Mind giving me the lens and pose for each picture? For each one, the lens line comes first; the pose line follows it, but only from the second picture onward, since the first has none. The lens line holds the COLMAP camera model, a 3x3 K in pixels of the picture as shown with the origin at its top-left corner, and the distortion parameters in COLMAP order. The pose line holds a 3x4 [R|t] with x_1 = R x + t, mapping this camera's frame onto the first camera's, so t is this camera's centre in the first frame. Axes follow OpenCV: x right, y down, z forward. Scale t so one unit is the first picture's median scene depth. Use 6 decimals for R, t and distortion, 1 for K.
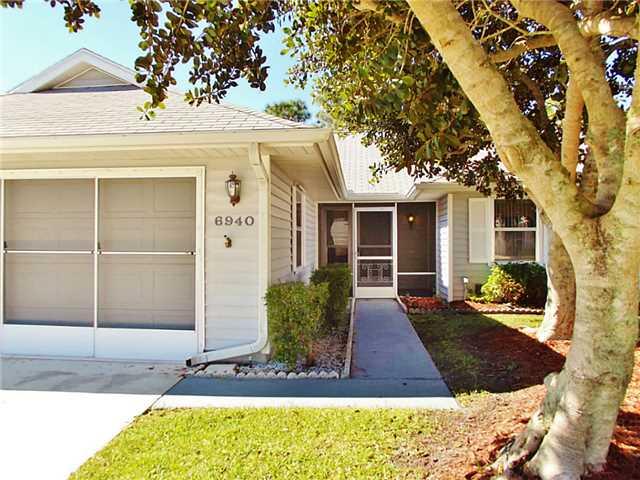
lens RADIAL K [[529.4, 0, 318.7], [0, 529.4, 240.2], [0, 0, 1]] dist [-0.070748, 0.031739]
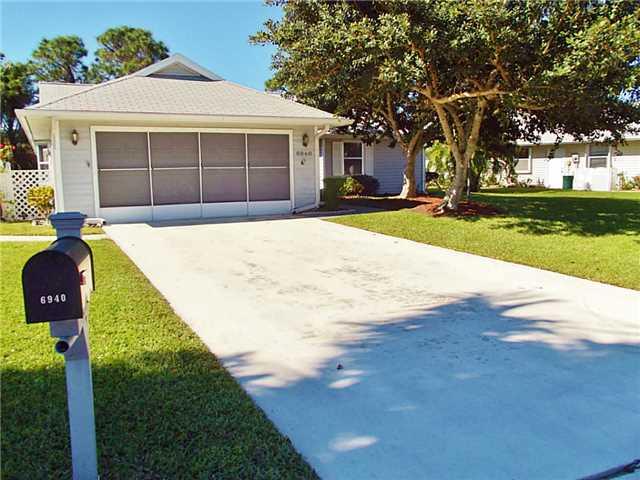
lens RADIAL K [[529.4, 0, 320.3], [0, 529.4, 238.8], [0, 0, 1]] dist [-0.070748, 0.031739]
pose [[0.849058, -0.080199, 0.522176, -1.355472], [0.014879, 0.991648, 0.128109, 0.040631], [-0.528089, -0.101002, 0.843161, -1.081587]]
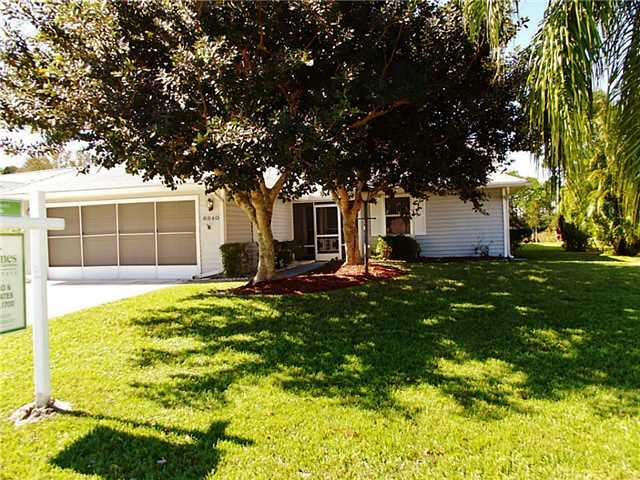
lens RADIAL K [[529.4, 0, 318.9], [0, 529.4, 240.8], [0, 0, 1]] dist [-0.070748, 0.031739]
pose [[0.988635, -0.028947, -0.147523, 0.646394], [0.032114, 0.999301, 0.019129, 0.034606], [0.146866, -0.023649, 0.988874, -1.233067]]
